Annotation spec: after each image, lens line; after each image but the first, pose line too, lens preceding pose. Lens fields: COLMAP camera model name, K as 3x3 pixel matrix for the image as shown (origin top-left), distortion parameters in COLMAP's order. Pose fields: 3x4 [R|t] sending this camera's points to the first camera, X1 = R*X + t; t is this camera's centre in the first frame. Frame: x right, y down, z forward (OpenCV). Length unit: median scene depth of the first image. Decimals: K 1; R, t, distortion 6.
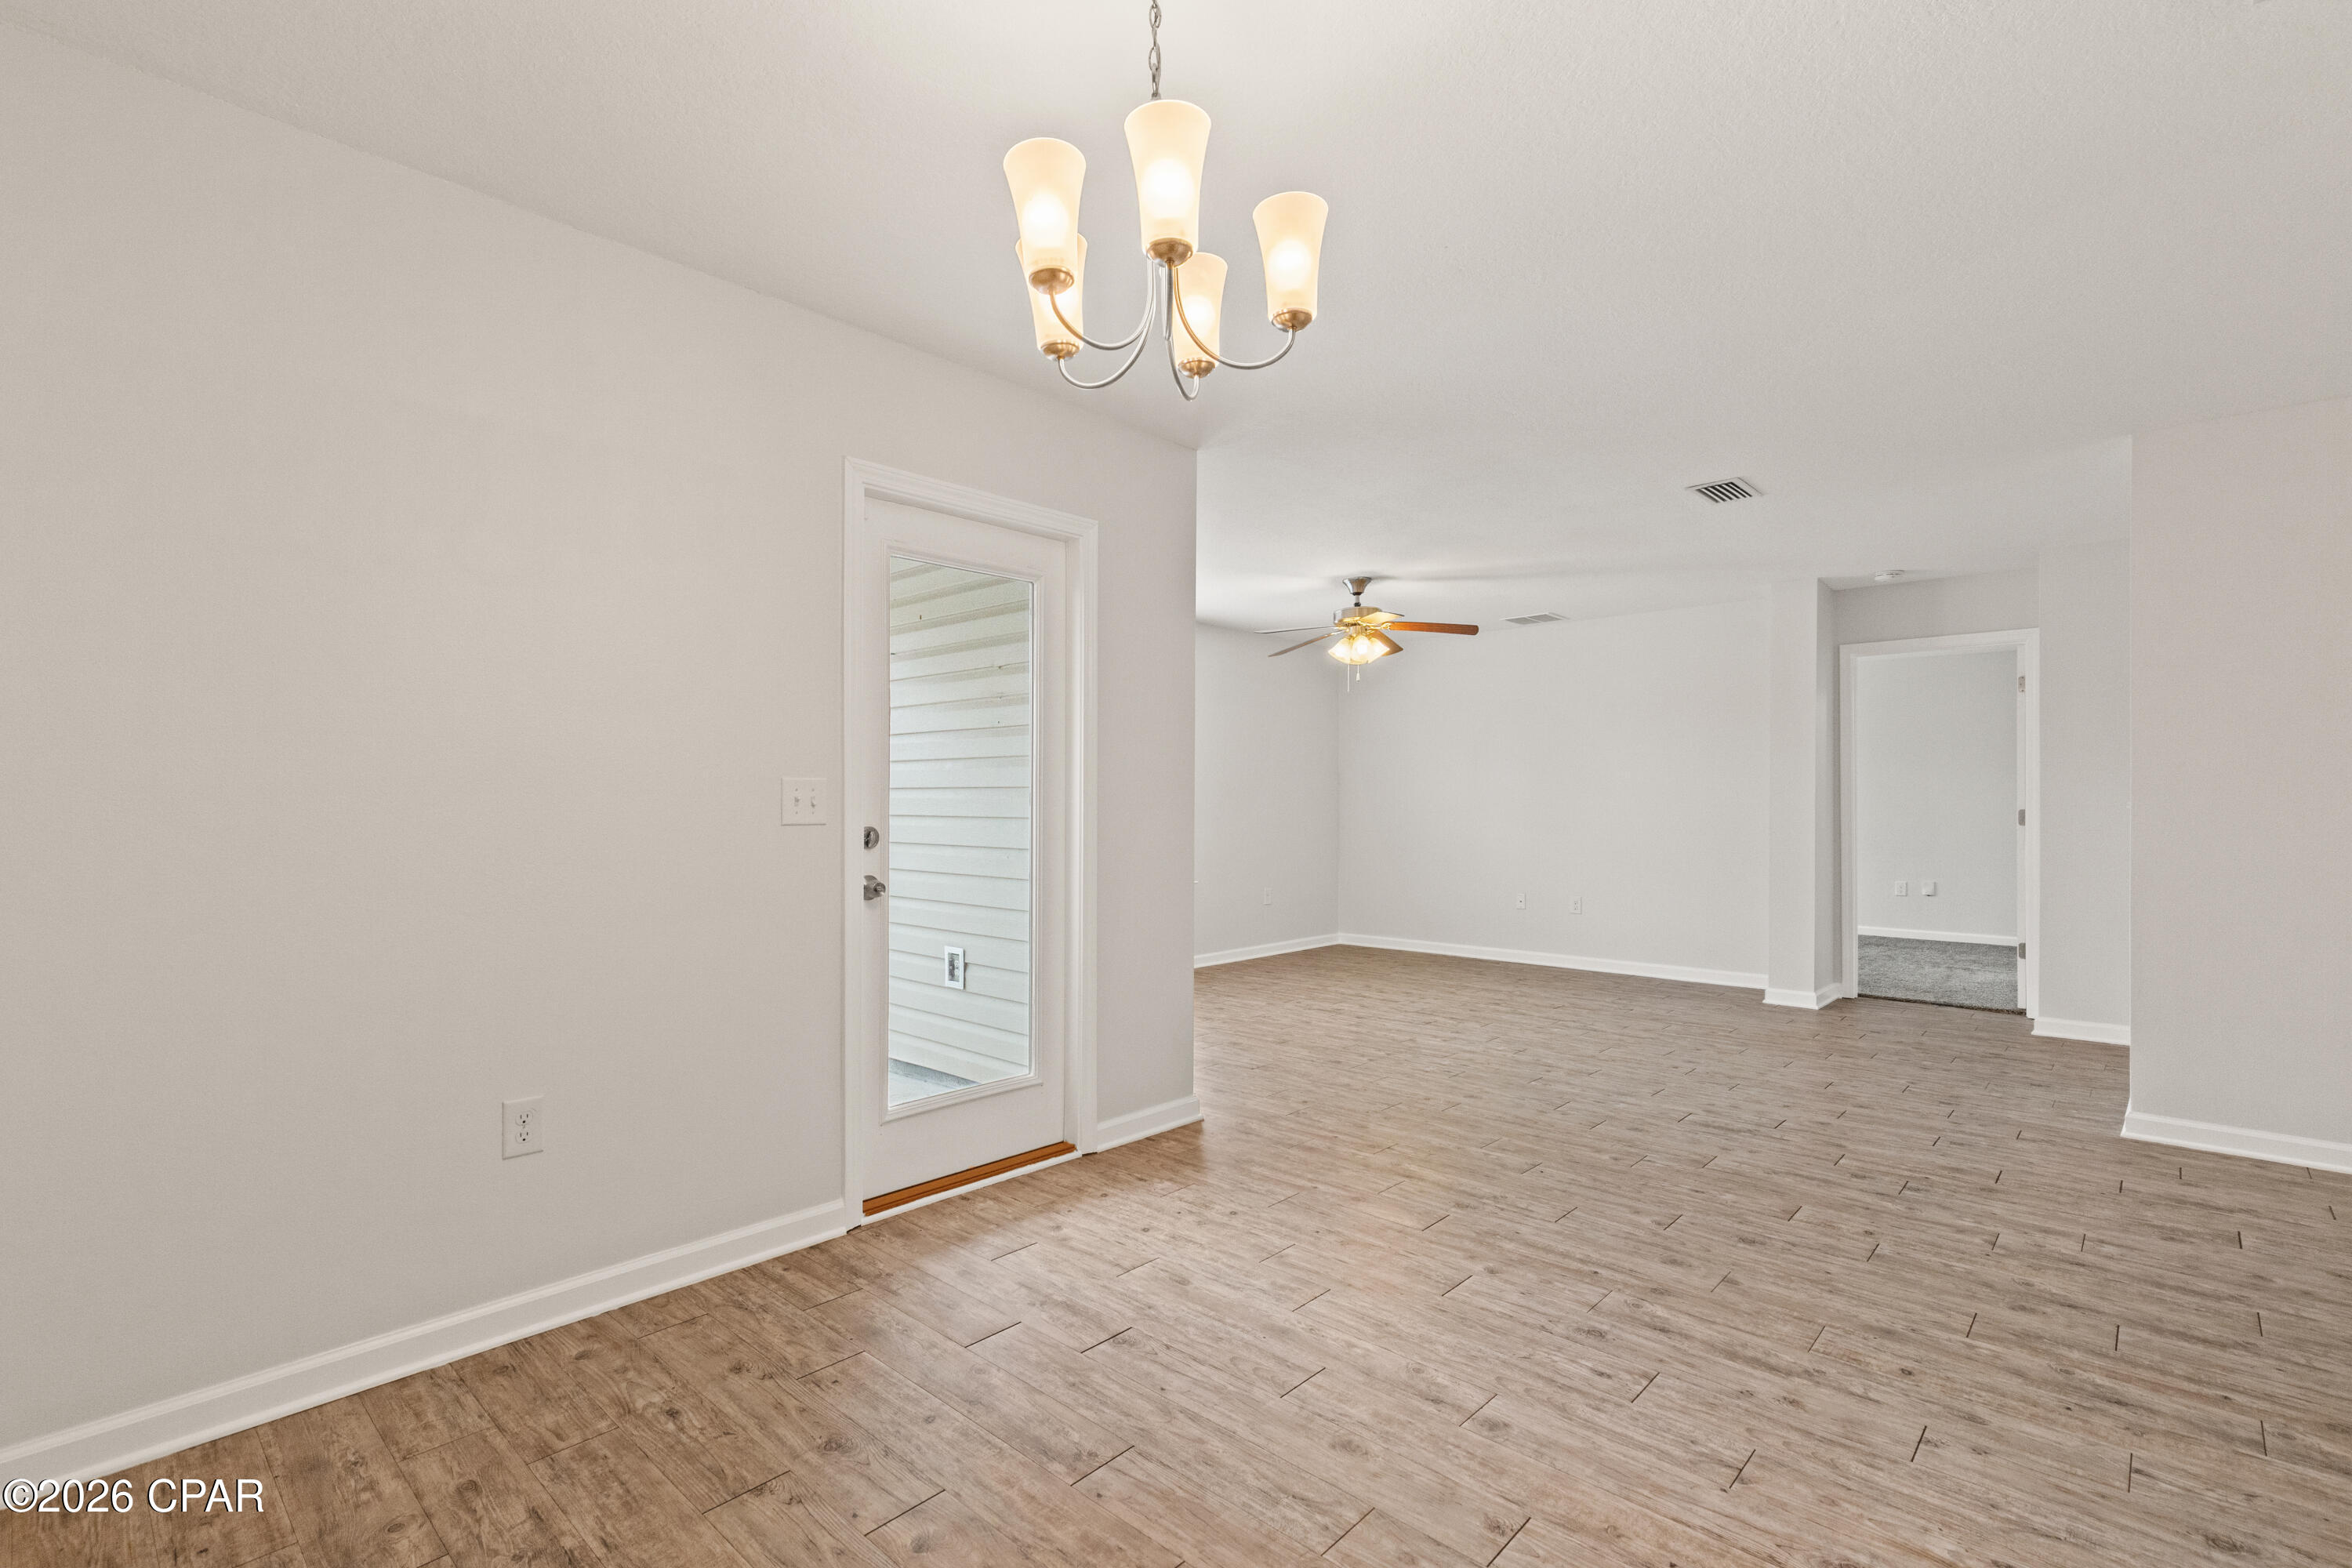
lens RADIAL K [[1079.5, 0, 1157.3], [0, 1079.5, 786.2], [0, 0, 1]] dist [0.011081, -0.000777]
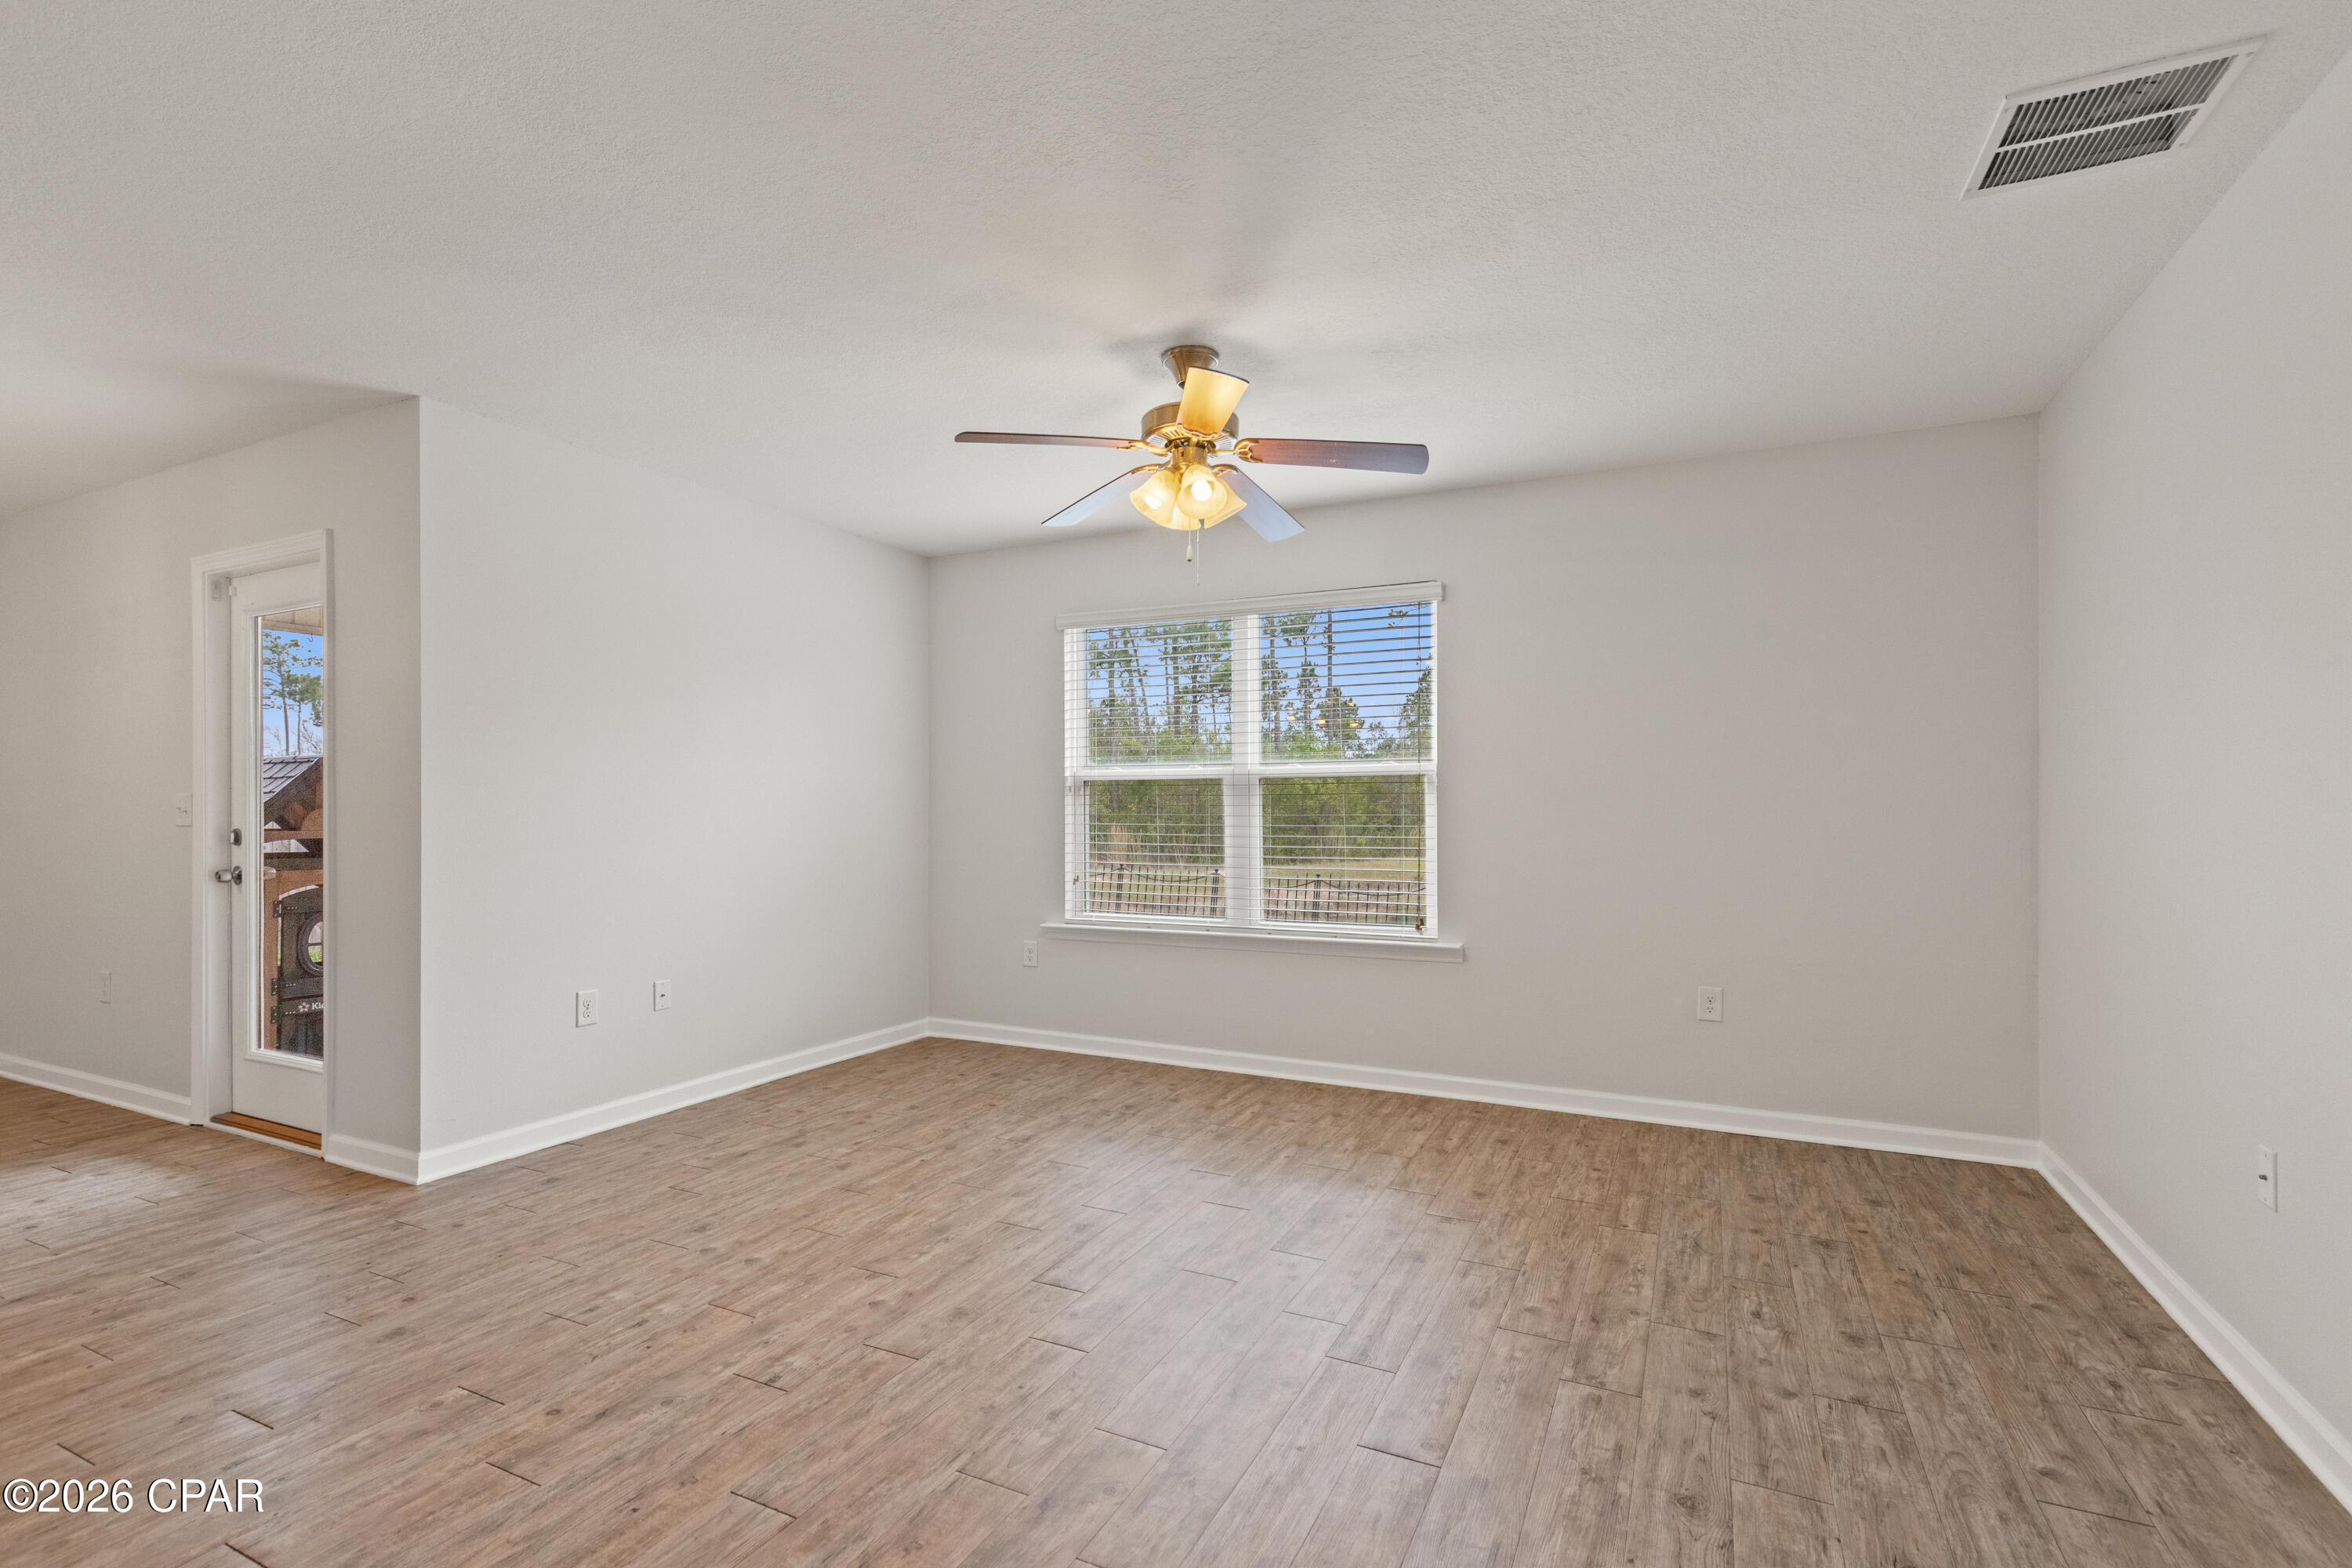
lens RADIAL K [[1079.5, 0, 1165.2], [0, 1079.5, 800.9], [0, 0, 1]] dist [0.011081, -0.000777]
pose [[0.291437, -0.009237, -0.956545, 1.094719], [0.011795, 0.999912, -0.006062, 0.024931], [0.956517, -0.009516, 0.291521, 1.413380]]
